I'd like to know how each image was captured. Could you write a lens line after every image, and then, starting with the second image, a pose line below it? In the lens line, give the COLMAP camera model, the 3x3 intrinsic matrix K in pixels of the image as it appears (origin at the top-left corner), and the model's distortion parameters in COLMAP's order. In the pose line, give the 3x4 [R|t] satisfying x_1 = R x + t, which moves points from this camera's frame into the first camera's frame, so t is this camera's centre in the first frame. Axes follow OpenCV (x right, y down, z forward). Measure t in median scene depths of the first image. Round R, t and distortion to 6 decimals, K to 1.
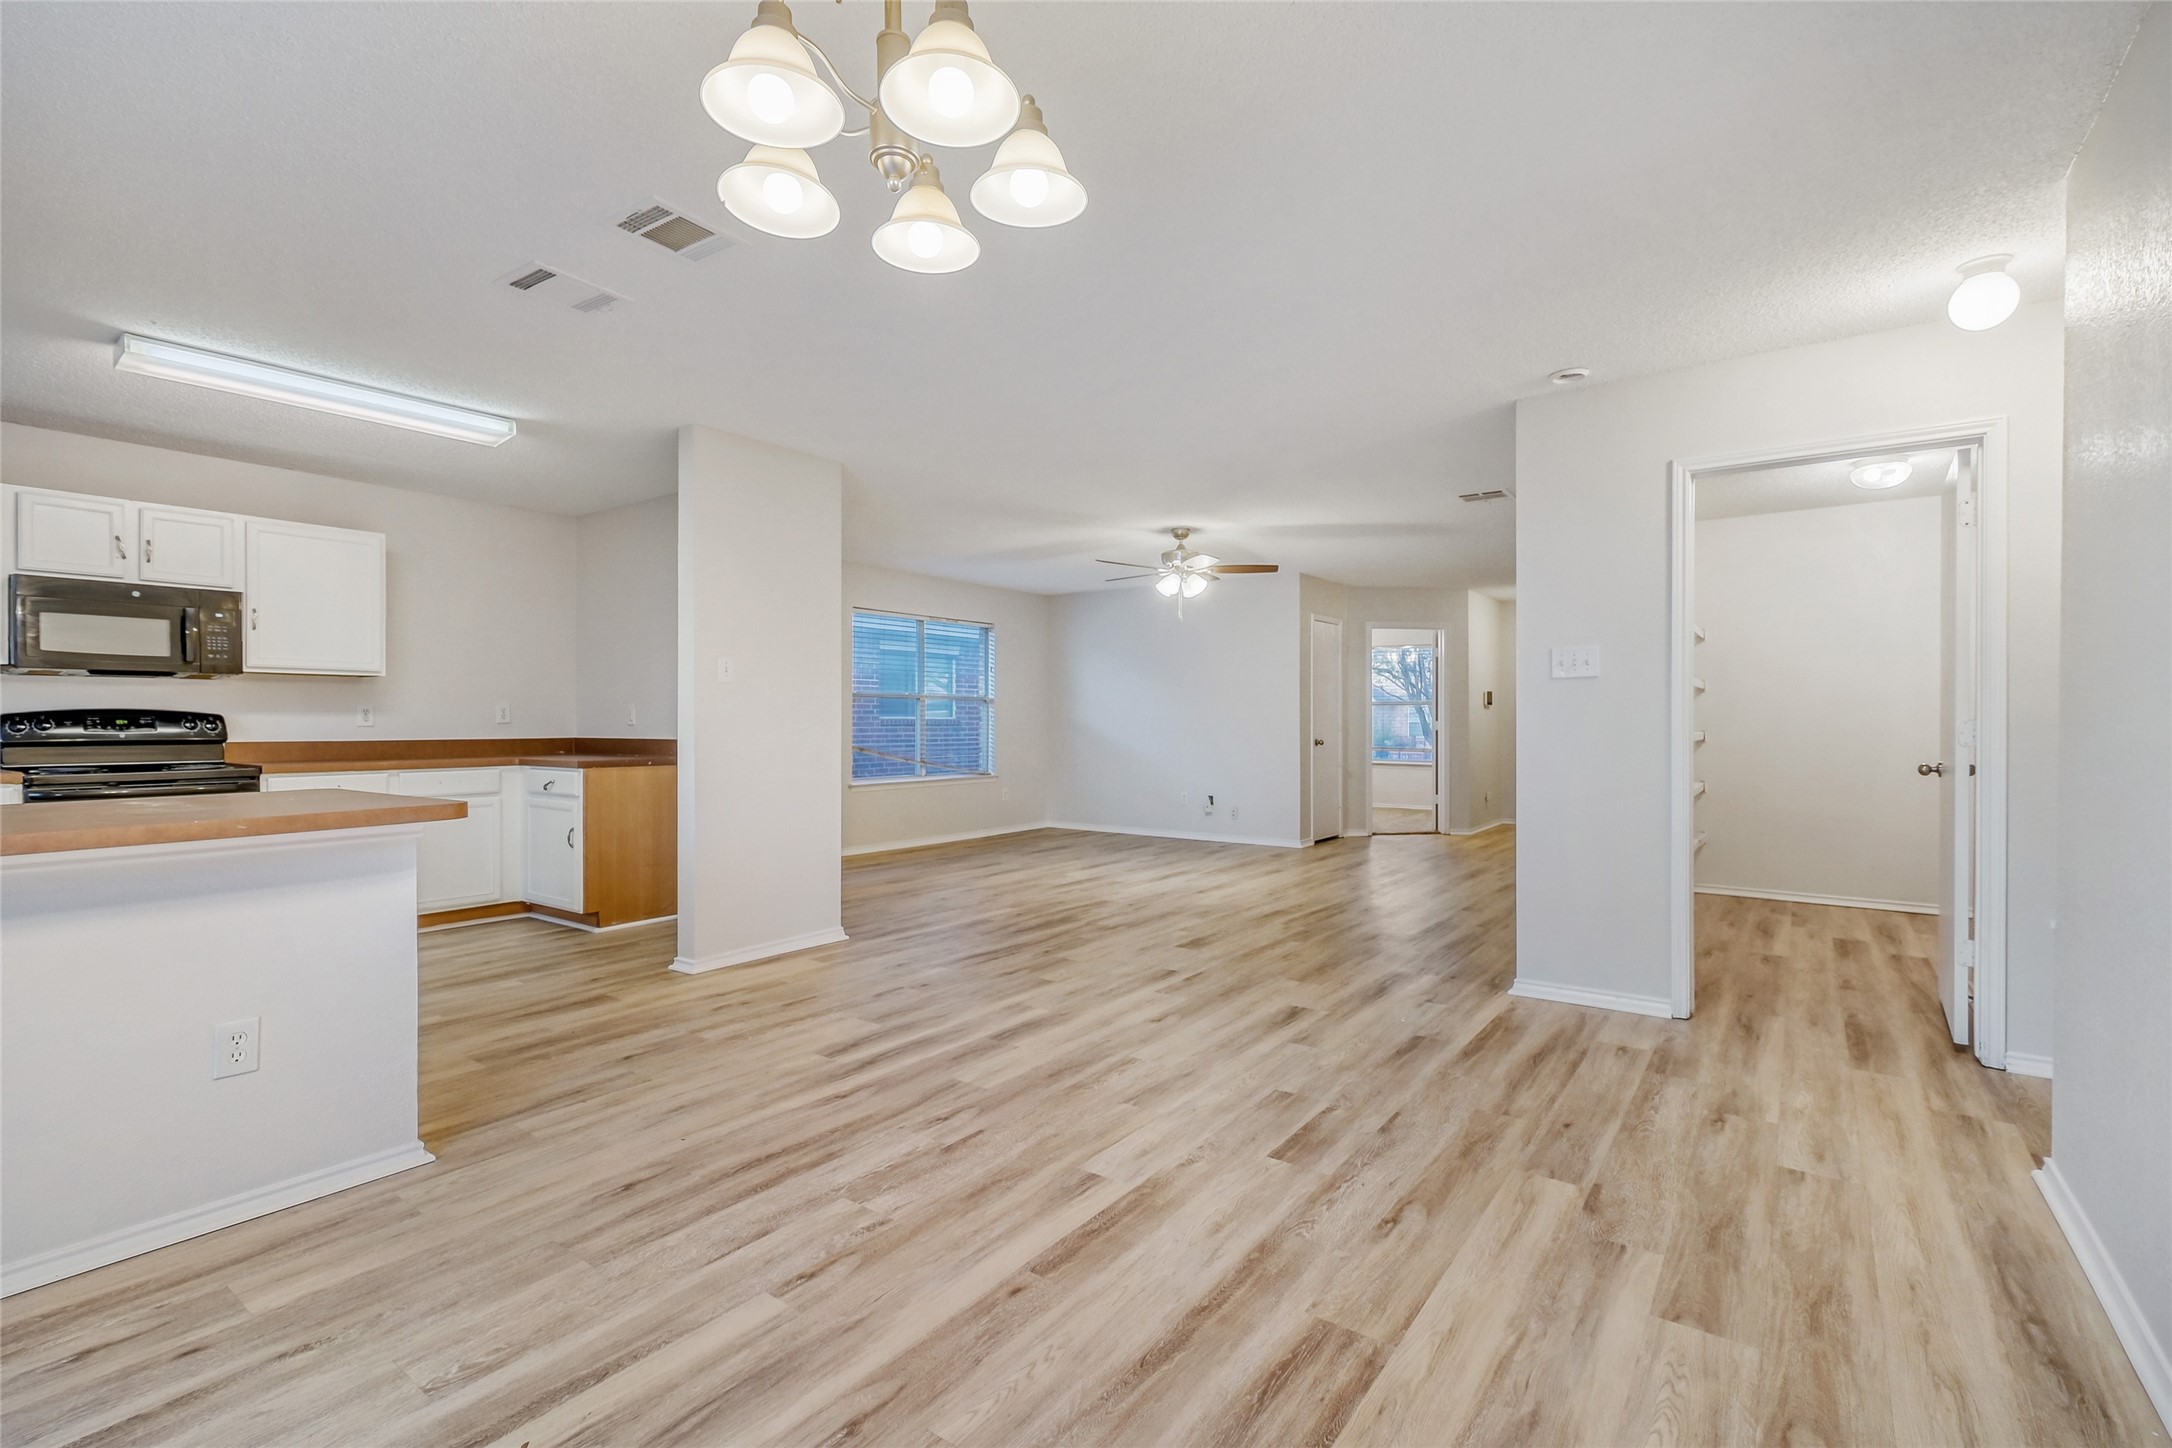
lens RADIAL K [[984.1, 0, 1081.1], [0, 984.1, 726.0], [0, 0, 1]] dist [0.010421, -0.004681]
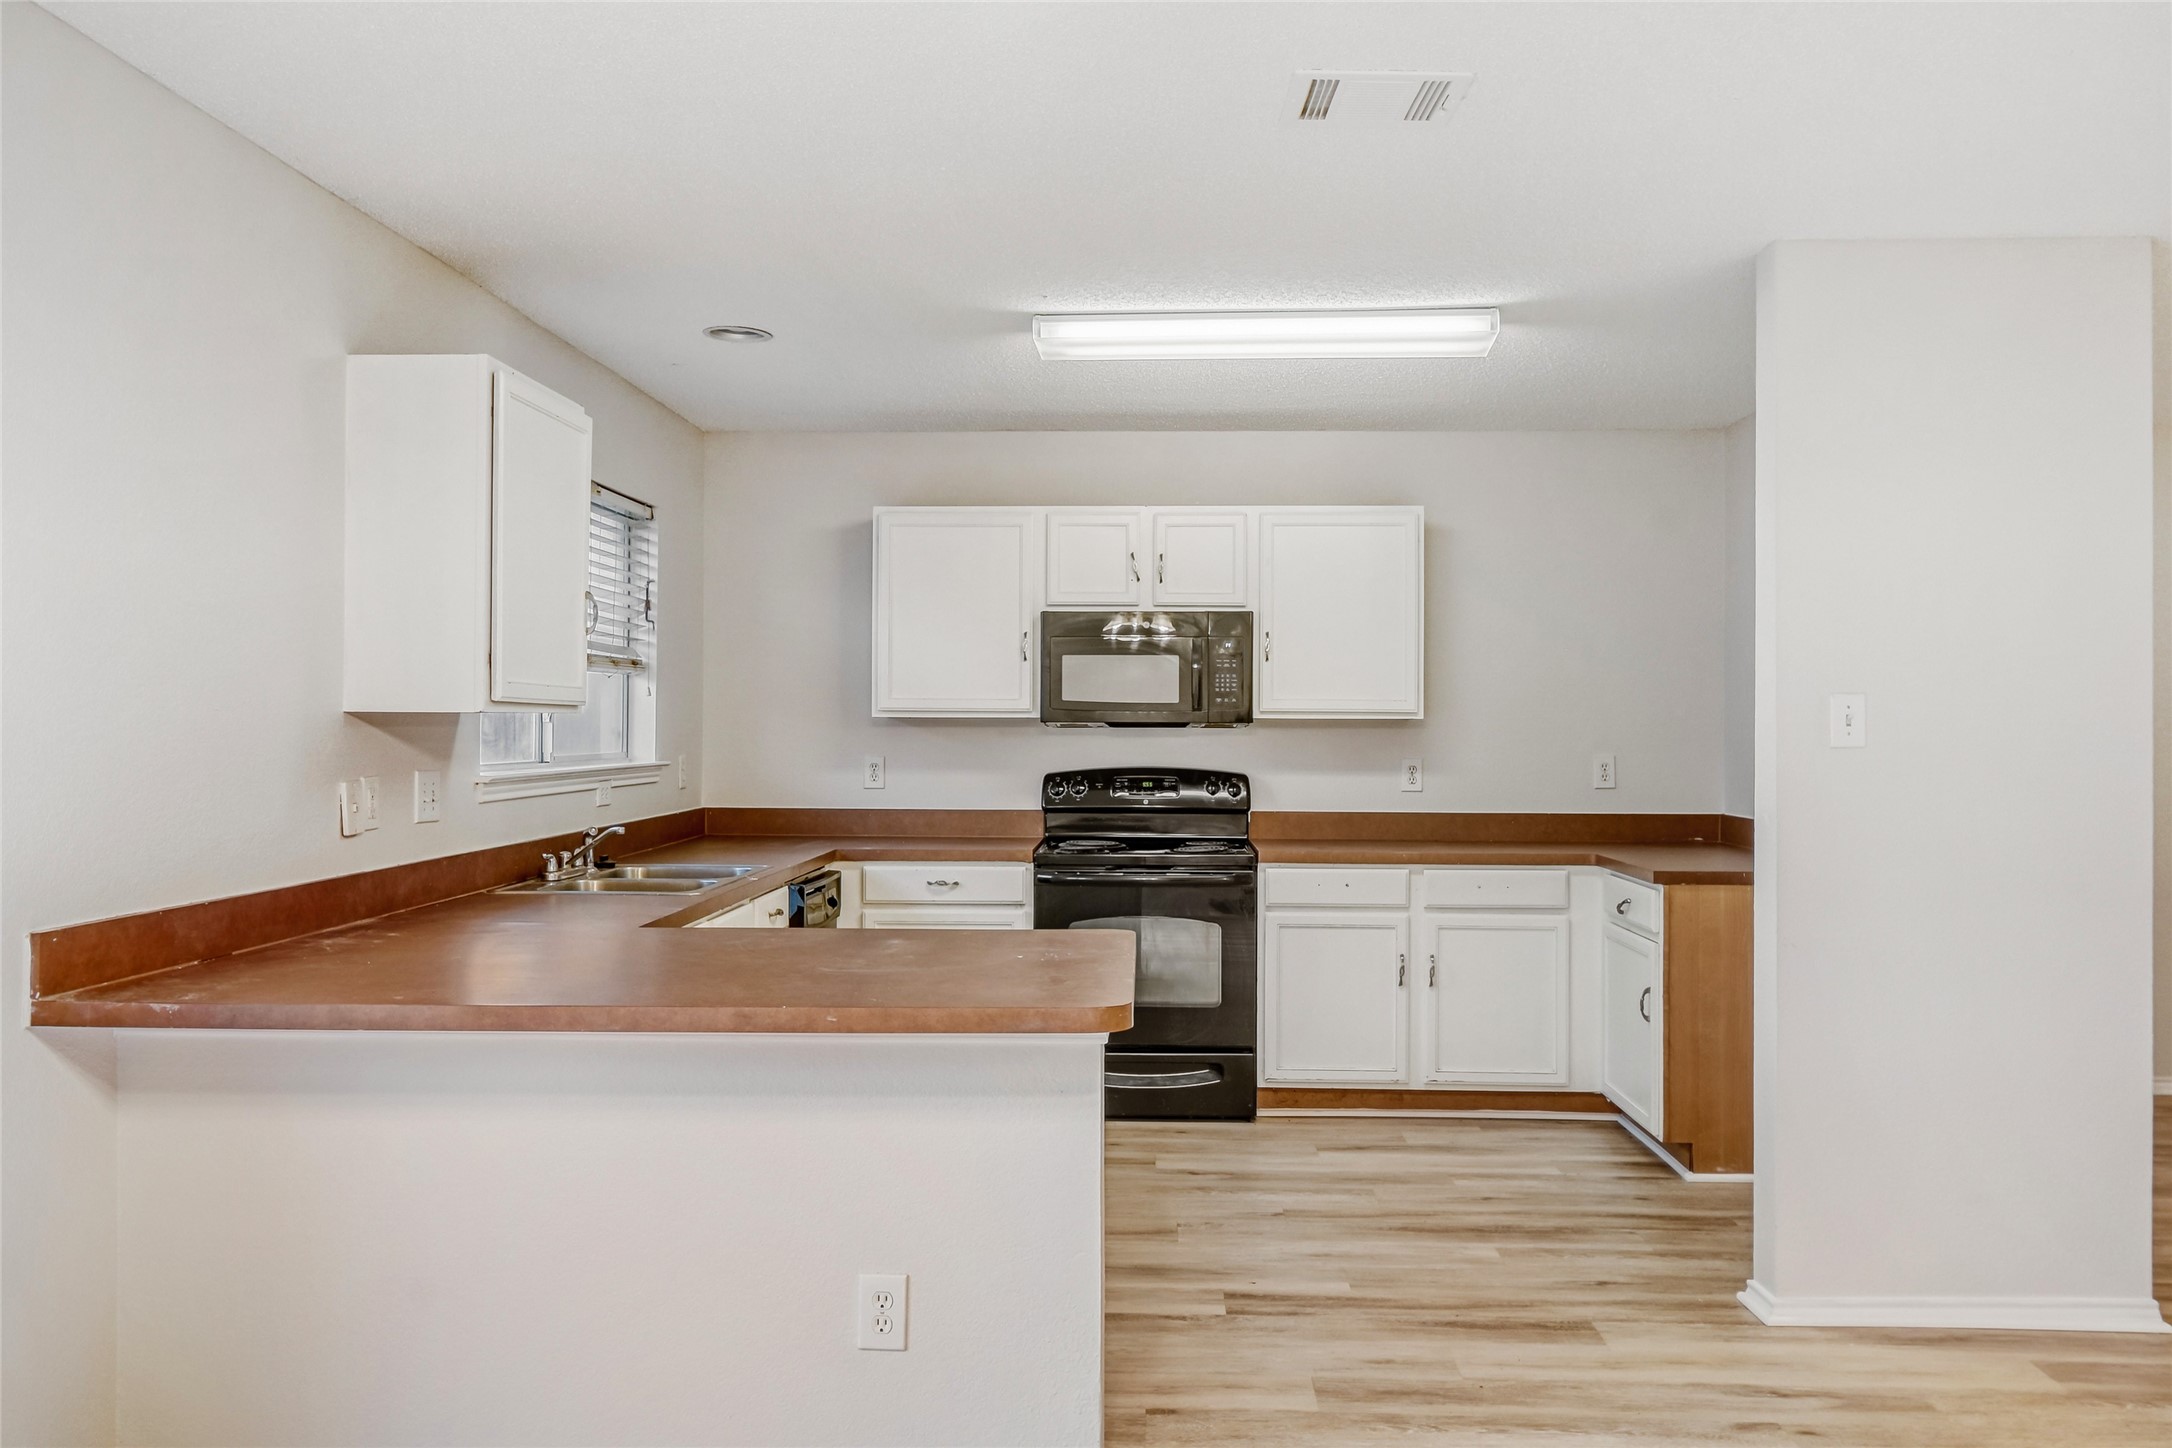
lens RADIAL K [[1676.8, 0, 1091.8], [0, 1676.8, 706.7], [0, 0, 1]] dist [0.014619, -0.001432]
pose [[0.563683, -0.007793, -0.825954, 0.143029], [-0.006465, 0.999883, -0.013845, -0.057894], [0.825966, 0.013144, 0.563567, 0.249791]]
